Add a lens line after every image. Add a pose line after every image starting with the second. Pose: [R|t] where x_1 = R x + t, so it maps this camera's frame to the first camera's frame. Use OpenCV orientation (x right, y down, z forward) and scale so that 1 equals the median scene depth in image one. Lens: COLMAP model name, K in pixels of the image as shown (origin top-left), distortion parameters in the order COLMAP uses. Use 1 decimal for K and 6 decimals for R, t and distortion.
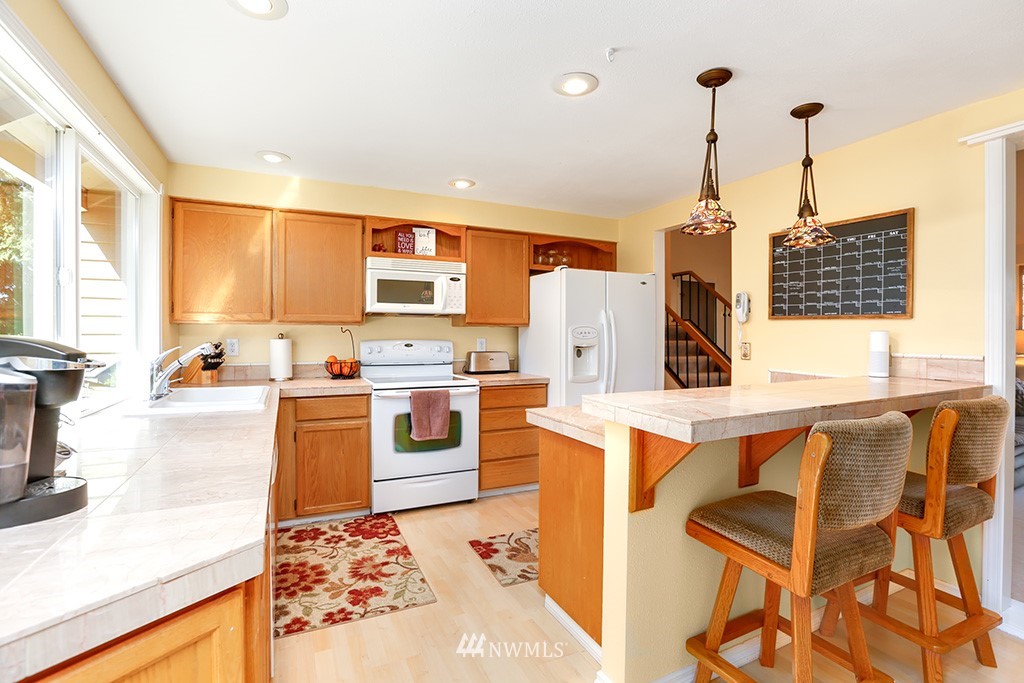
lens RADIAL K [[475.5, 0, 516.0], [0, 475.5, 338.2], [0, 0, 1]] dist [-0.027314, 0.009774]
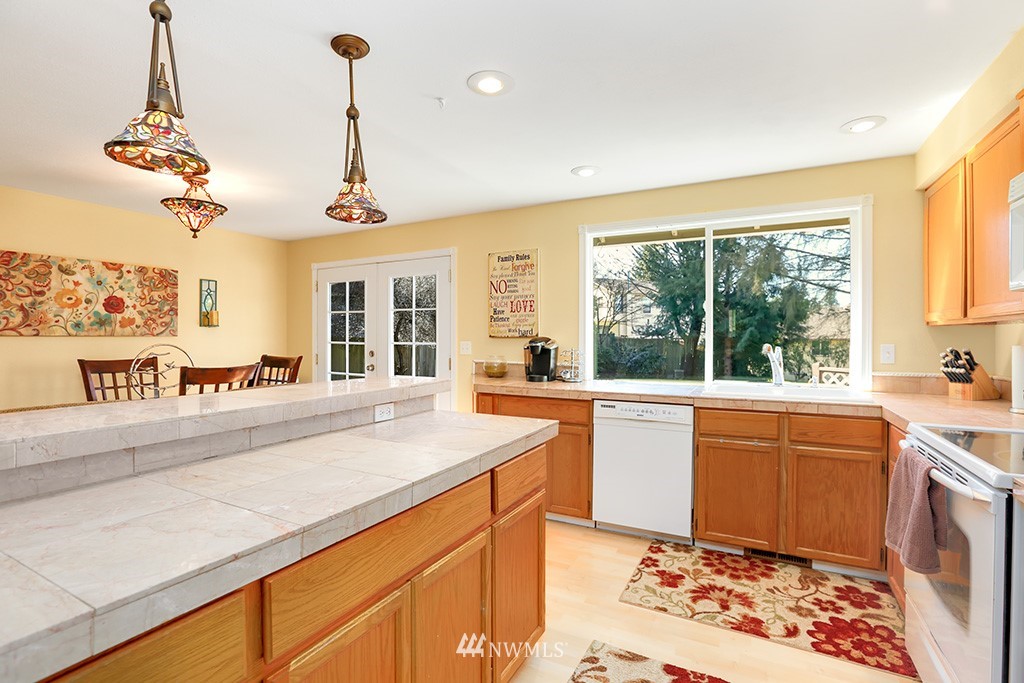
lens RADIAL K [[475.5, 0, 509.2], [0, 475.5, 336.5], [0, 0, 1]] dist [-0.027314, 0.009774]
pose [[-0.818166, -0.008164, -0.574924, 0.500407], [-0.010596, 0.999943, 0.000881, -0.003832], [0.574884, 0.006813, -0.818206, 1.389462]]
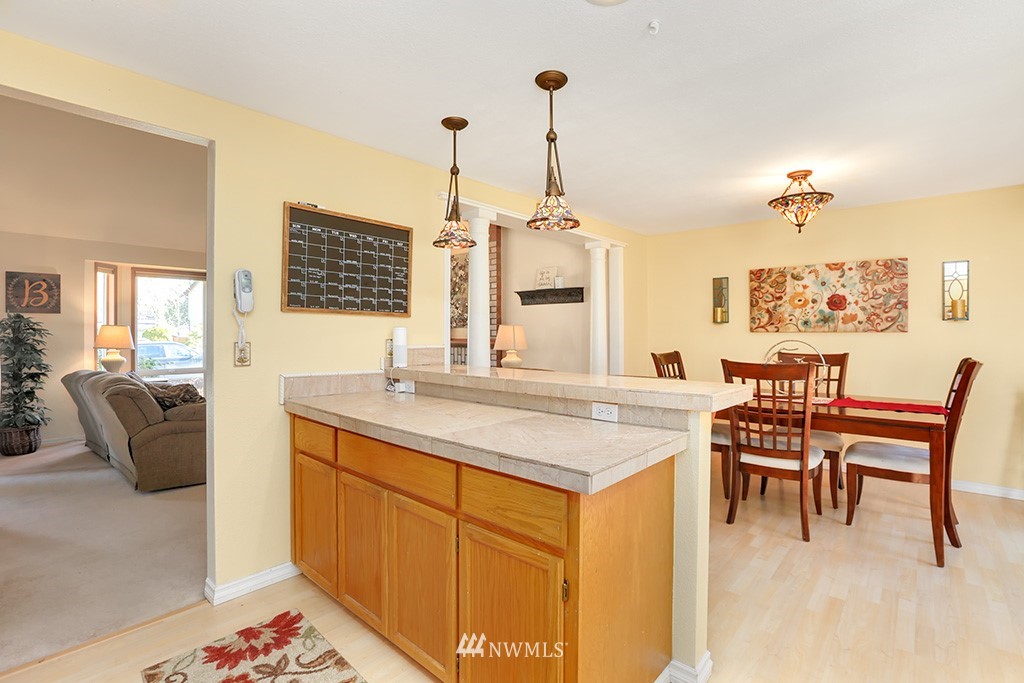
lens RADIAL K [[475.5, 0, 501.4], [0, 475.5, 337.9], [0, 0, 1]] dist [-0.027314, 0.009774]
pose [[-0.361891, -0.020130, 0.932003, -0.366997], [0.004866, 0.999712, 0.023482, -0.013438], [-0.932208, 0.013033, -0.361689, 1.084445]]
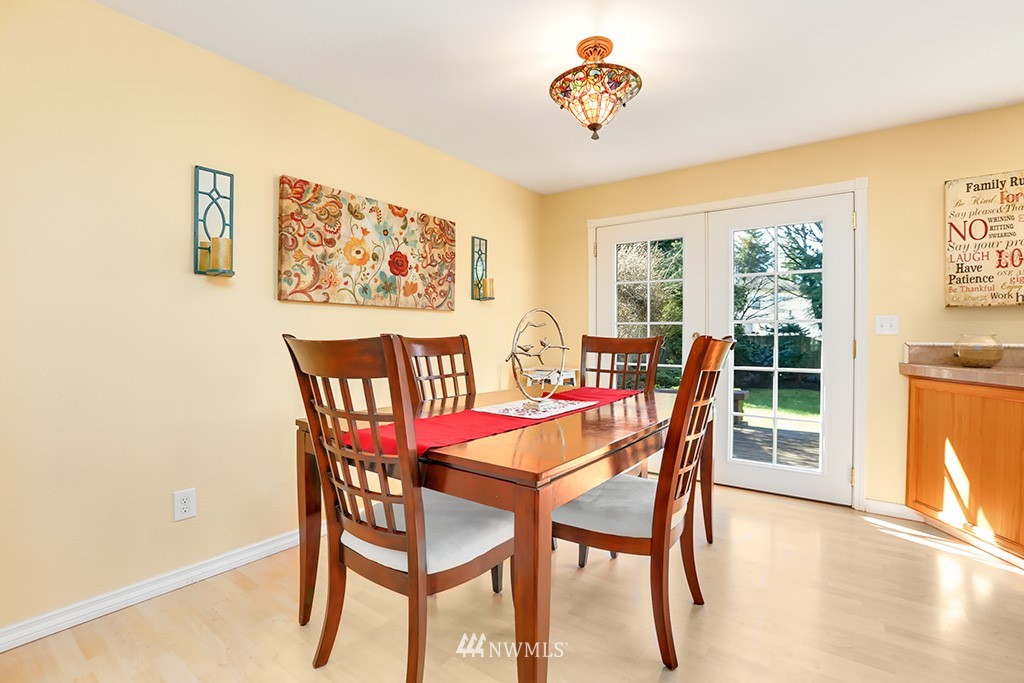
lens RADIAL K [[475.5, 0, 506.0], [0, 475.5, 338.1], [0, 0, 1]] dist [-0.027314, 0.009774]
pose [[-0.884966, -0.008977, -0.465569, 0.946809], [-0.012885, 0.999903, 0.005212, 0.069535], [0.465478, 0.010611, -0.884996, 0.563264]]
